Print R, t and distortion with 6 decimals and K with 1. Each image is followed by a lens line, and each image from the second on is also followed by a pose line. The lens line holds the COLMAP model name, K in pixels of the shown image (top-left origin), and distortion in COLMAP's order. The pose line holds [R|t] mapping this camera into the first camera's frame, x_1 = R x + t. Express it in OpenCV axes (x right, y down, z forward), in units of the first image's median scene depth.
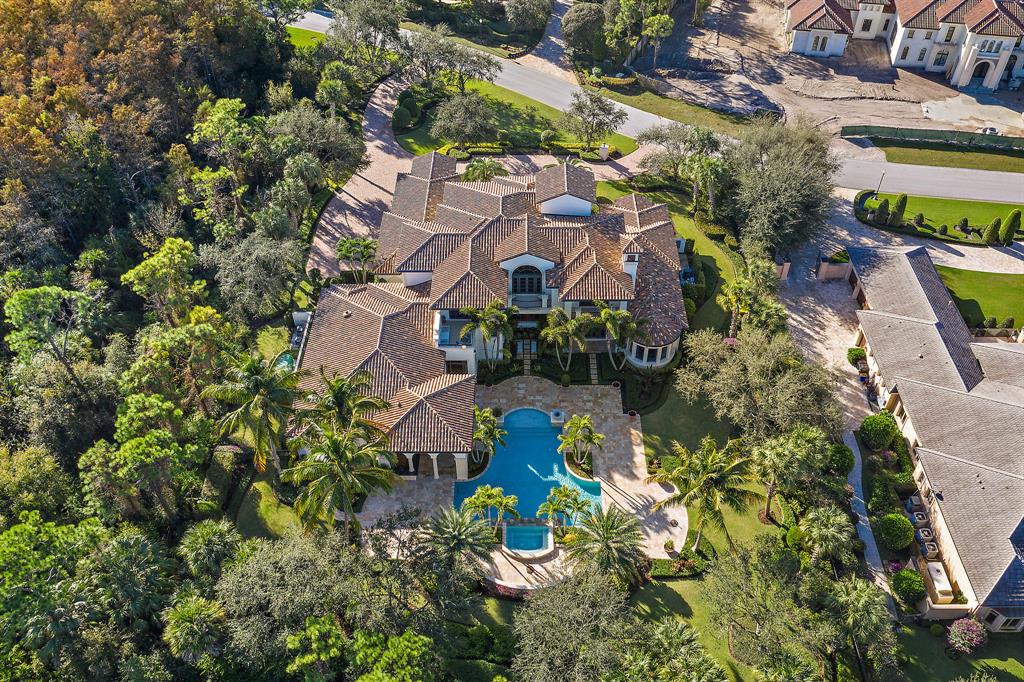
lens RADIAL K [[774.1, 0, 512.0], [0, 774.1, 341.0], [0, 0, 1]] dist [0.001706, 0.004850]
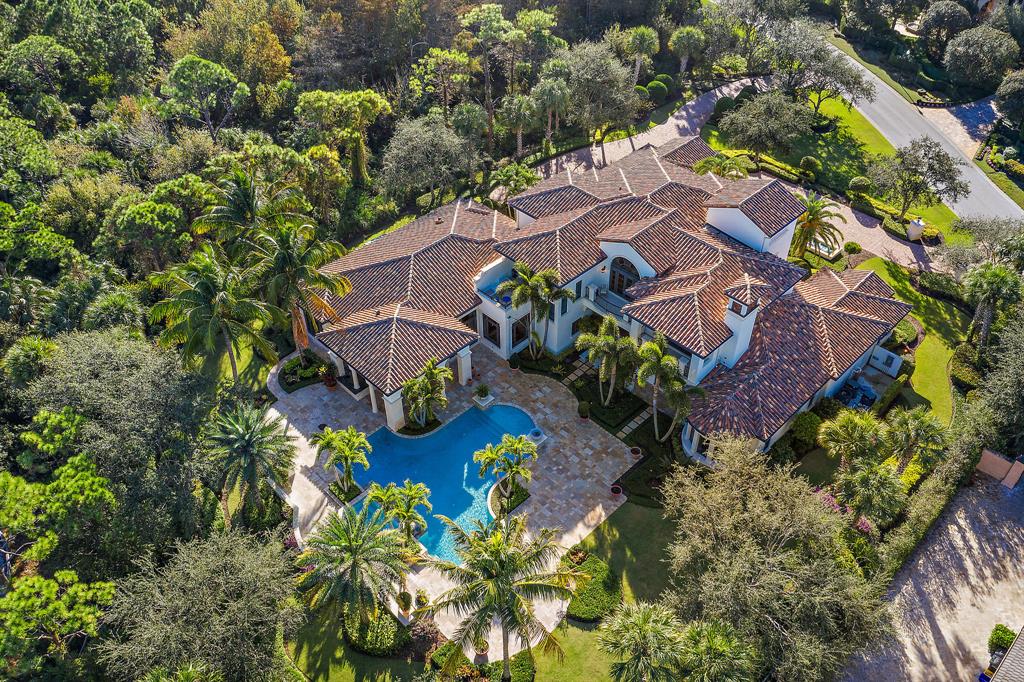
lens RADIAL K [[774.1, 0, 512.0], [0, 774.1, 341.0], [0, 0, 1]] dist [0.001706, 0.004850]
pose [[0.724041, 0.480149, -0.495198, 0.341110], [-0.504883, 0.858076, 0.093798, -0.040017], [0.469955, 0.182104, 0.863702, 0.277100]]
